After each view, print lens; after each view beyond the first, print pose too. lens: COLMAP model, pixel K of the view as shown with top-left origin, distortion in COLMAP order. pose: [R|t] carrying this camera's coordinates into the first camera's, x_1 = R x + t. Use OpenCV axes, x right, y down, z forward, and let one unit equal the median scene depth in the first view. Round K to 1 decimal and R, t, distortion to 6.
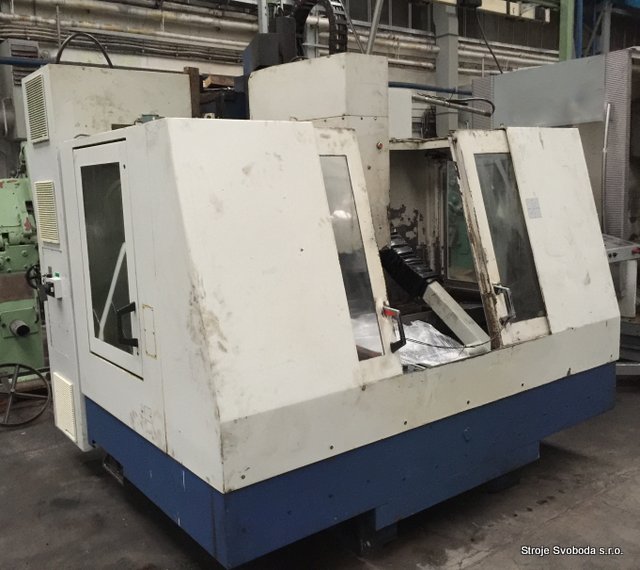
lens RADIAL K [[687.0, 0, 320.0], [0, 687.0, 285.0], [0, 0, 1]] dist [0.037434, 0.005116]
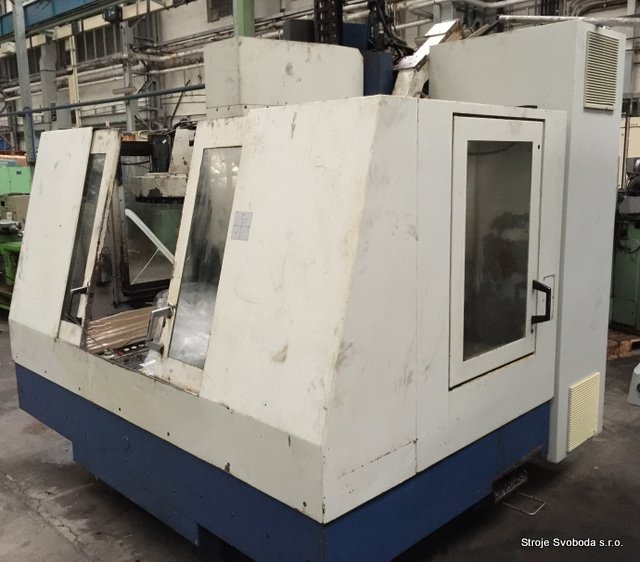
lens RADIAL K [[661.3, 0, 320.0], [0, 661.3, 281.0], [0, 0, 1]] dist [0.013328, -0.001875]
pose [[0.118198, 0.198248, -0.972999, 0.989836], [-0.139500, 0.973466, 0.181397, -0.190125], [0.983142, 0.114293, 0.142717, 0.987782]]
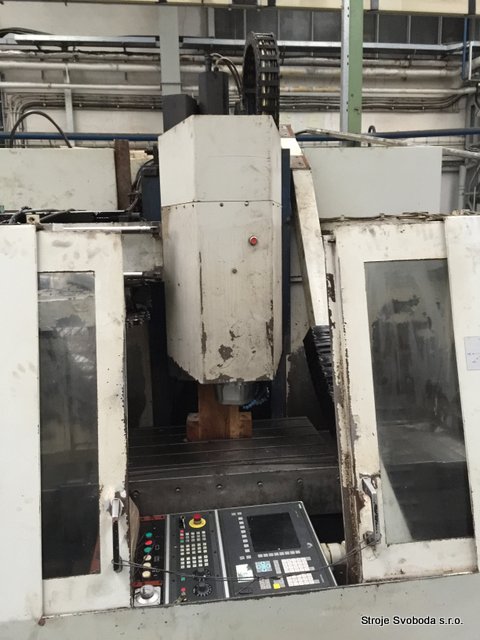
lens RADIAL K [[568.0, 0, 240.0], [0, 568.0, 320.0], [0, 0, 1]] dist [0.031425, -0.006413]
pose [[0.865023, 0.105027, -0.490617, 0.366662], [-0.086077, 0.994413, 0.061110, -0.151651], [0.494294, -0.010631, 0.869230, 0.463348]]
